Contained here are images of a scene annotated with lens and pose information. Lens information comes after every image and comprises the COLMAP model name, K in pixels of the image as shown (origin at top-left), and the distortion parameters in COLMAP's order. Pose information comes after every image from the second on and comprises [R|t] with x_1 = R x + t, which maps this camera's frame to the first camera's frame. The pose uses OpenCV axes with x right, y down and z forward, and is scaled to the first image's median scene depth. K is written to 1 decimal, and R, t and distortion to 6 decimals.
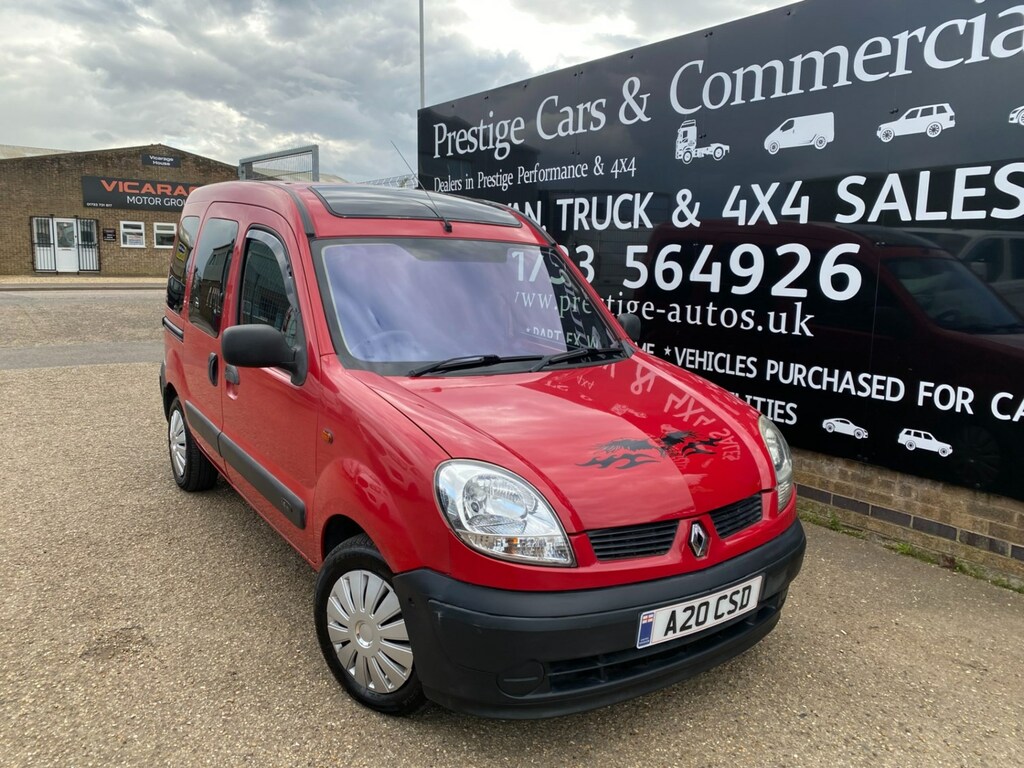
lens RADIAL K [[779.5, 0, 518.6], [0, 779.5, 376.5], [0, 0, 1]] dist [0.034043, -0.041141]
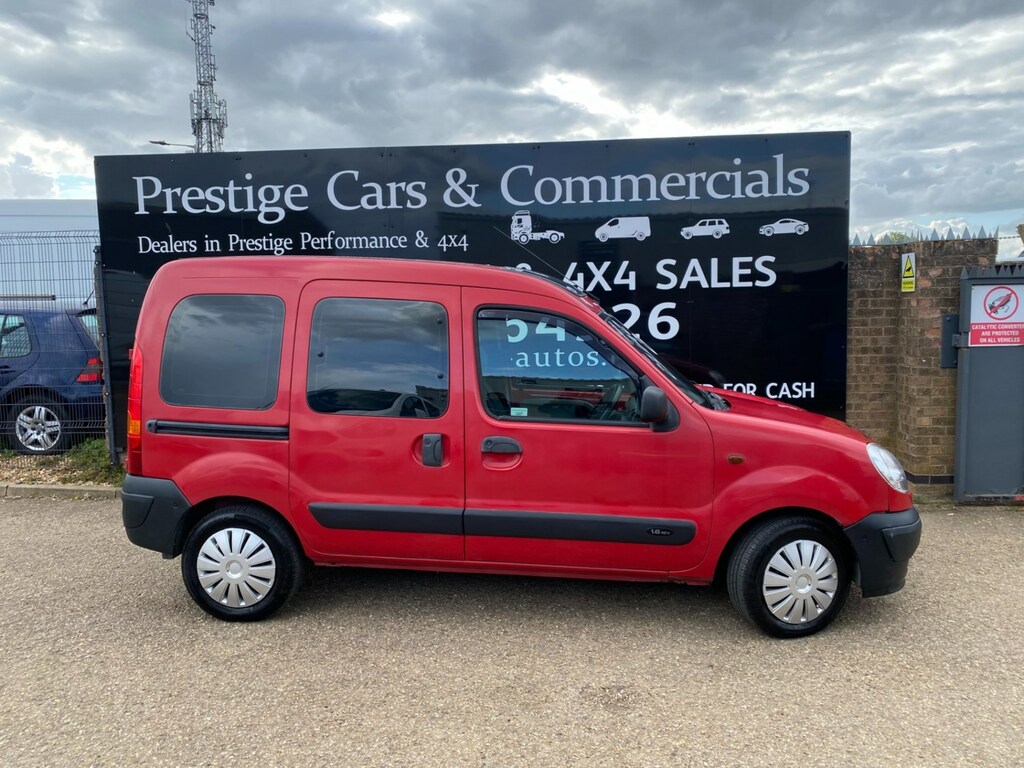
lens RADIAL K [[779.5, 0, 518.7], [0, 779.5, 380.9], [0, 0, 1]] dist [0.034043, -0.041141]
pose [[0.634205, -0.109477, 0.765375, -0.842048], [0.150049, 0.988531, 0.017063, -0.077230], [-0.758465, 0.104022, 0.643359, 0.223305]]
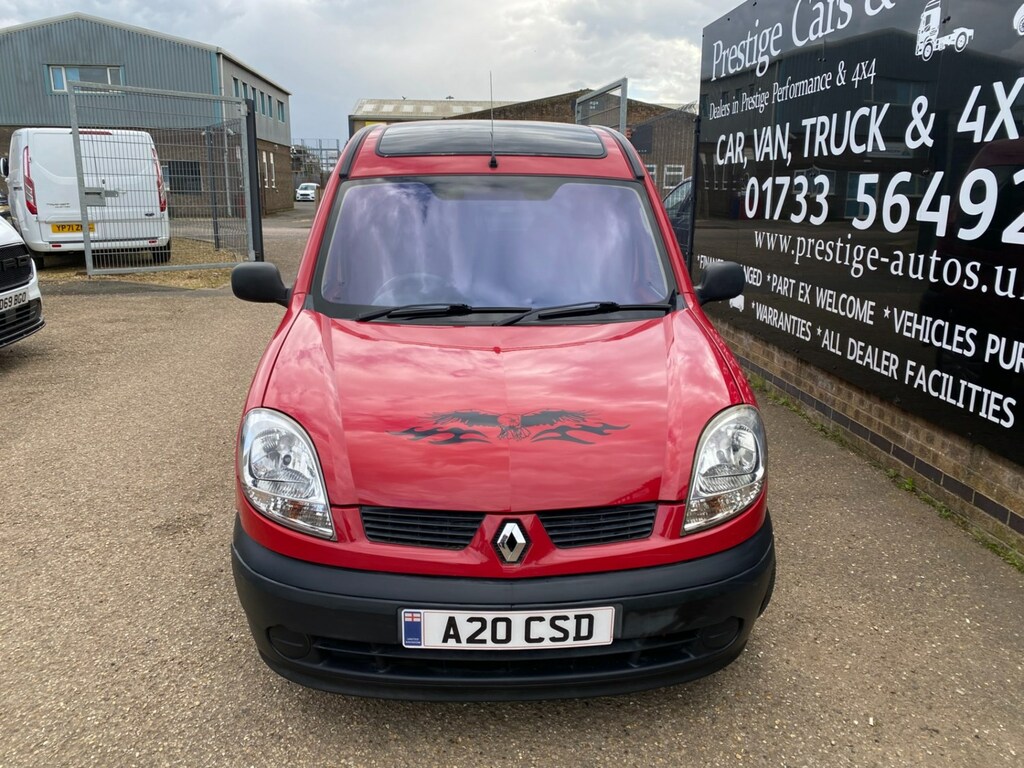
lens RADIAL K [[779.5, 0, 502.1], [0, 779.5, 373.6], [0, 0, 1]] dist [0.034043, -0.041141]
pose [[0.843471, 0.104907, -0.526830, 0.318152], [-0.065617, 0.993522, 0.092785, -0.021714], [0.533151, -0.043692, 0.844891, 0.155407]]
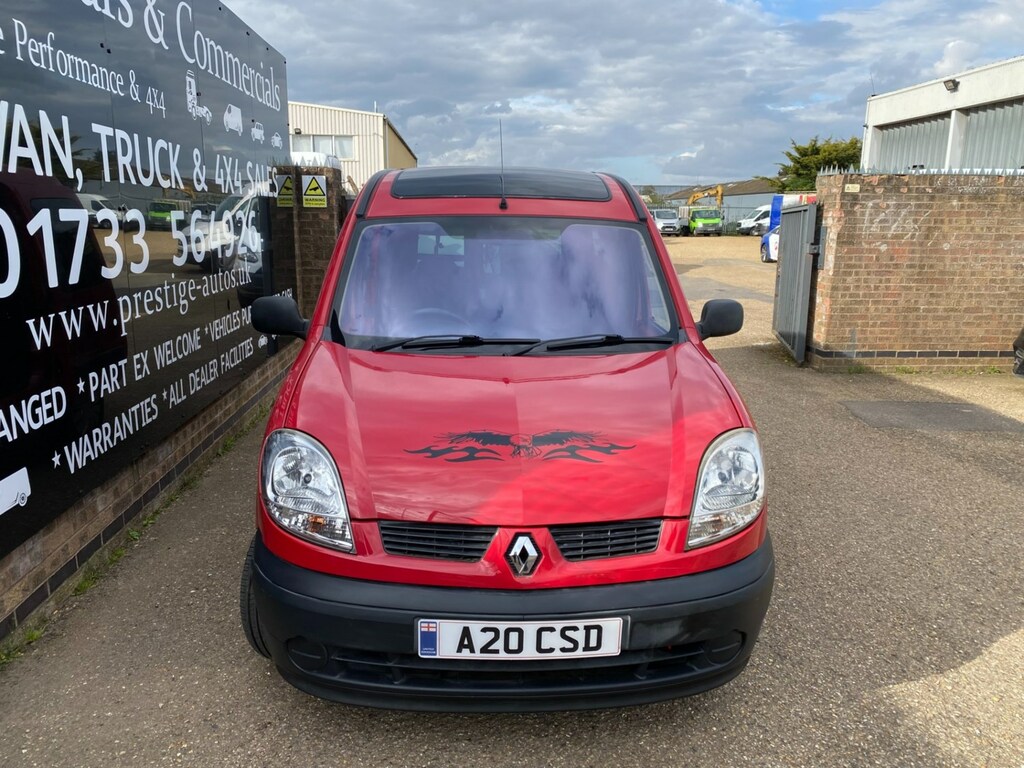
lens RADIAL K [[779.5, 0, 518.6], [0, 779.5, 383.3], [0, 0, 1]] dist [0.034043, -0.041141]
pose [[-0.849766, -0.142874, 0.507430, -0.643515], [0.048046, 0.937575, 0.344448, -0.298677], [-0.524966, 0.317080, -0.789855, 1.719206]]
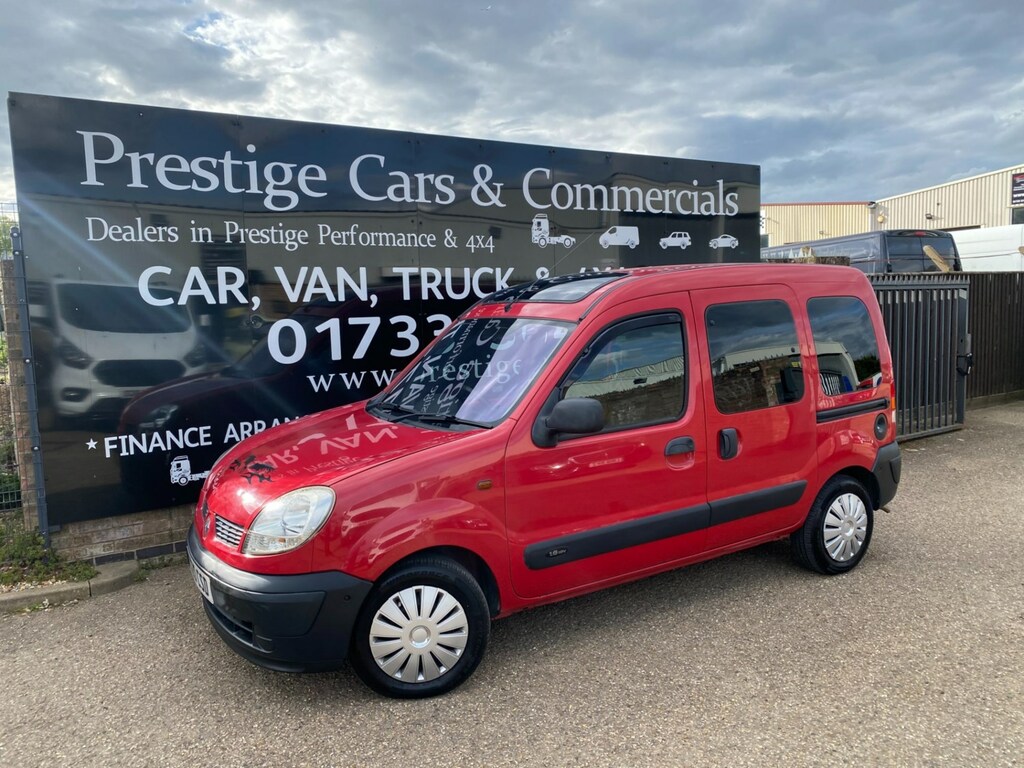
lens RADIAL K [[779.5, 0, 508.7], [0, 779.5, 377.6], [0, 0, 1]] dist [0.034043, -0.041141]
pose [[0.062041, -0.120310, 0.990796, -1.128578], [0.180960, 0.977611, 0.107378, -0.224840], [-0.981532, 0.172632, 0.082423, 1.051415]]
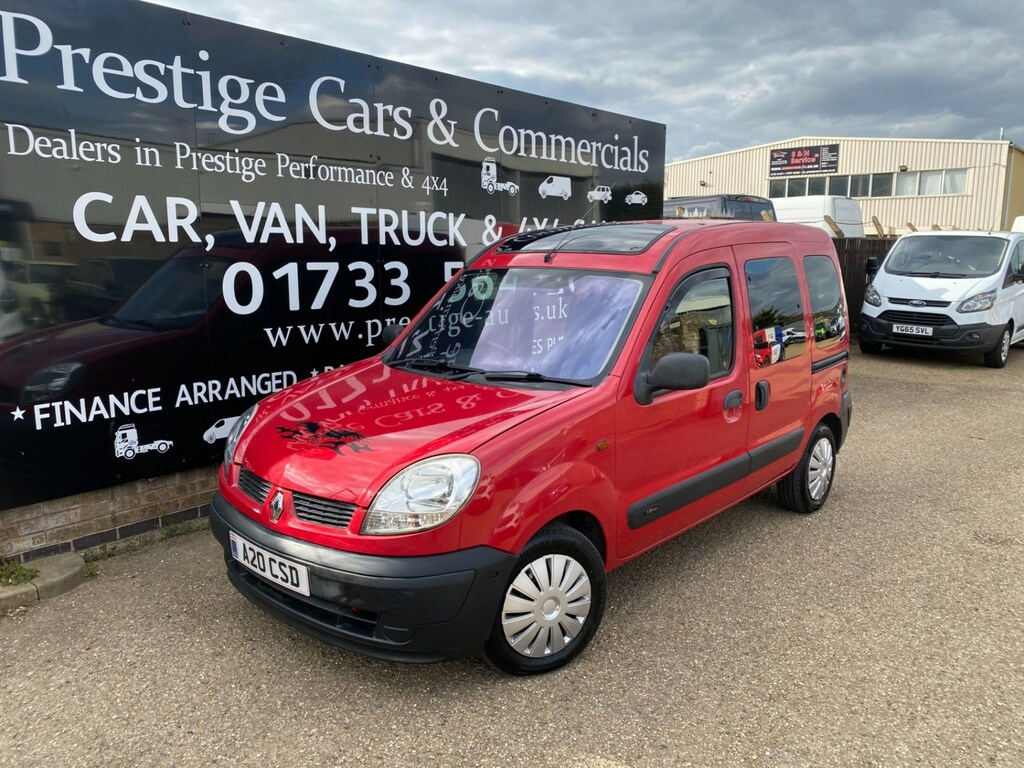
lens RADIAL K [[779.5, 0, 523.1], [0, 779.5, 376.2], [0, 0, 1]] dist [0.034043, -0.041141]
pose [[-0.237017, -0.178903, 0.954891, -1.059003], [0.137531, 0.966820, 0.215275, -0.268060], [-0.961721, 0.182351, -0.204548, 1.330605]]
